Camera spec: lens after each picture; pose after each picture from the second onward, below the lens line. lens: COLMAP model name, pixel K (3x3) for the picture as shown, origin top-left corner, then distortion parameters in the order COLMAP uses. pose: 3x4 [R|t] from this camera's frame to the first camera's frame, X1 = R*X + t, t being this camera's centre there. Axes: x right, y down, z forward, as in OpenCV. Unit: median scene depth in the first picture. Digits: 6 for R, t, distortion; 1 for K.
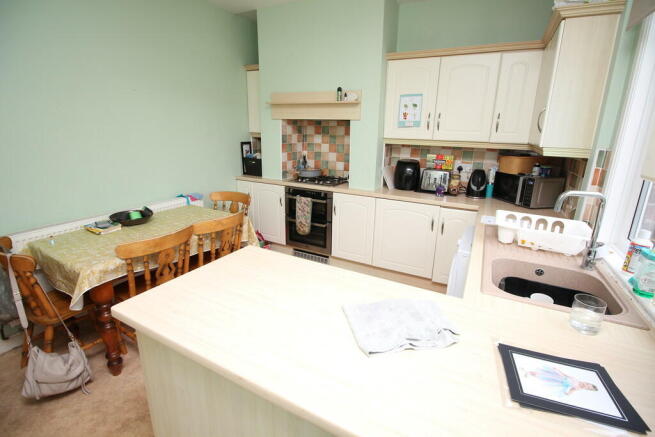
lens RADIAL K [[305.4, 0, 329.7], [0, 305.4, 214.0], [0, 0, 1]] dist [-0.011524, -0.001345]
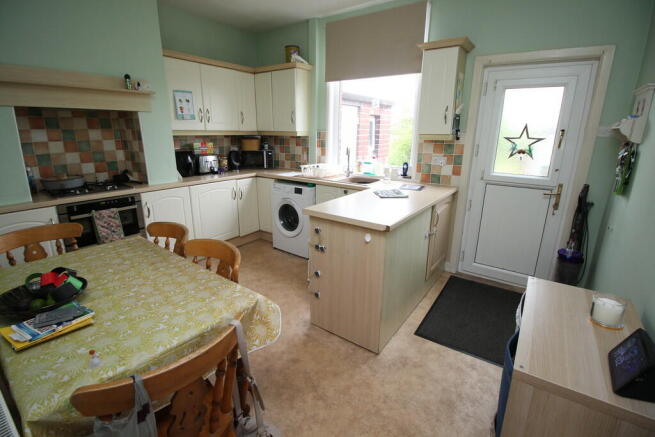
lens RADIAL K [[305.4, 0, 330.1], [0, 305.4, 216.5], [0, 0, 1]] dist [-0.011524, -0.001345]
pose [[0.131128, -0.292992, 0.947080, -0.786897], [0.256588, 0.932807, 0.253050, -0.091850], [-0.957584, 0.209828, 0.197495, 0.316098]]
